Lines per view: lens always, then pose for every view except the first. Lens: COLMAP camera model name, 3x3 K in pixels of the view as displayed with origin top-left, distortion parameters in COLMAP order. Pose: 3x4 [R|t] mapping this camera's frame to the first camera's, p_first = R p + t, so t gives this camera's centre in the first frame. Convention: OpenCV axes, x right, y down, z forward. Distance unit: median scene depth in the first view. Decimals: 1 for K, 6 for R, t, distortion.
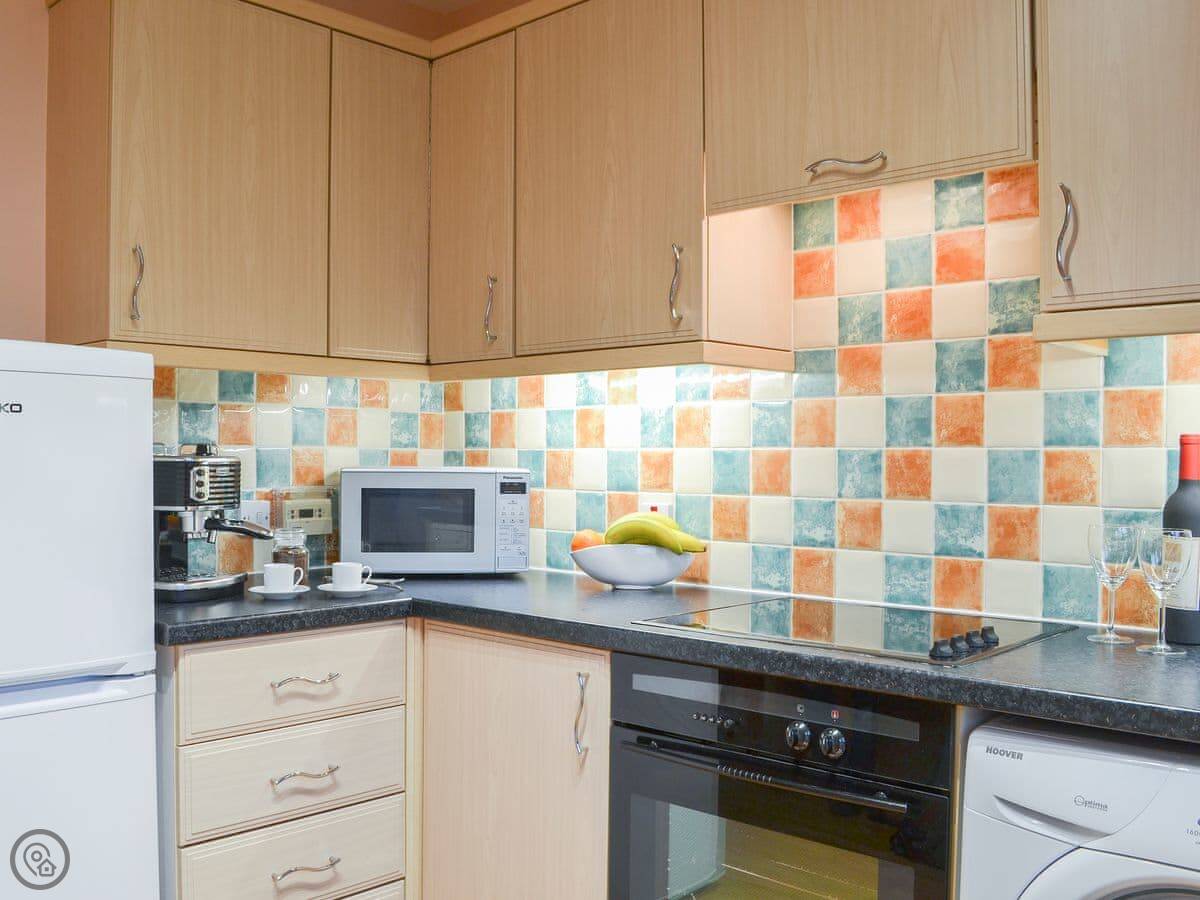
lens RADIAL K [[1113.3, 0, 594.3], [0, 1113.3, 463.4], [0, 0, 1]] dist [-0.070516, 0.000000]
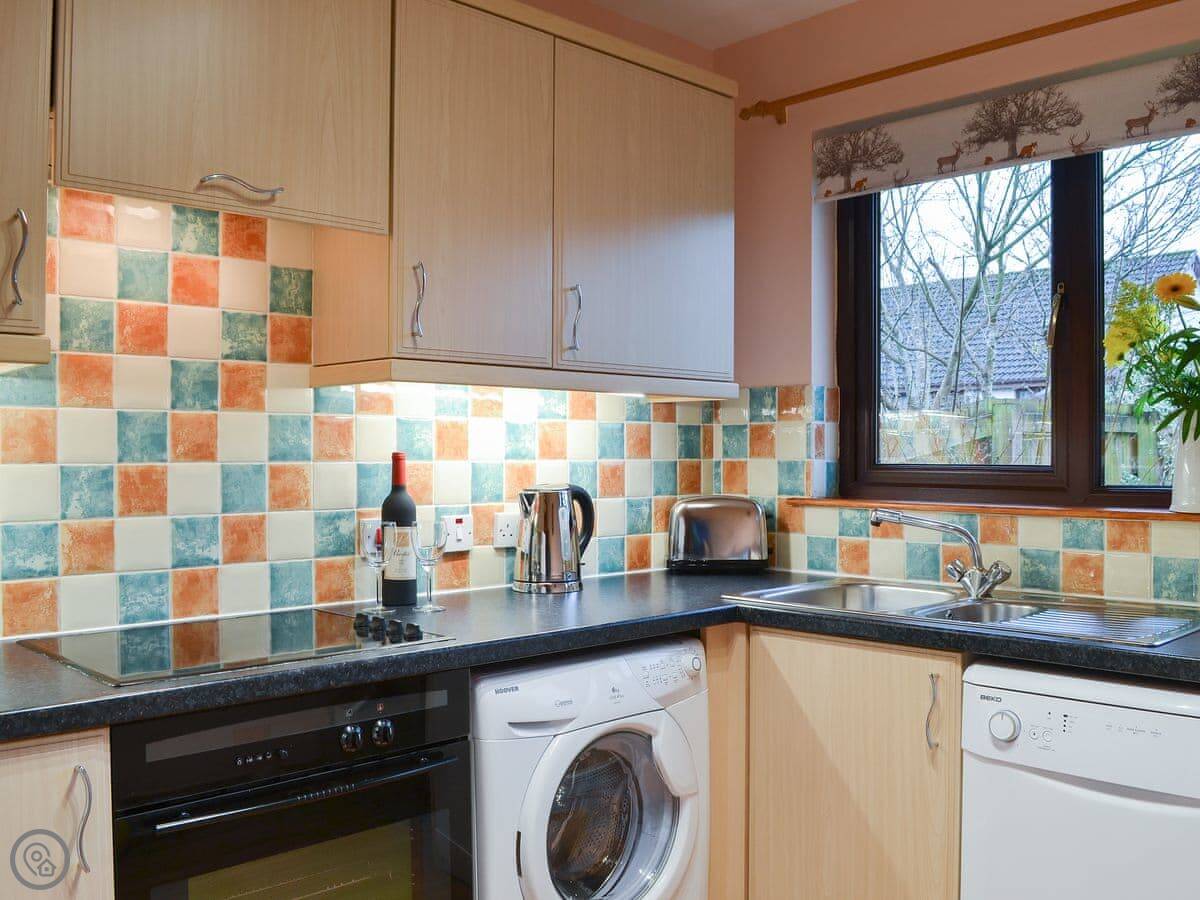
lens RADIAL K [[1113.3, 0, 594.1], [0, 1113.3, 440.4], [0, 0, 1]] dist [-0.070516, 0.000000]
pose [[0.049044, 0.001619, 0.998795, -0.688575], [0.005375, 0.999984, -0.001885, -0.031159], [-0.998782, 0.005461, 0.049034, 0.560463]]
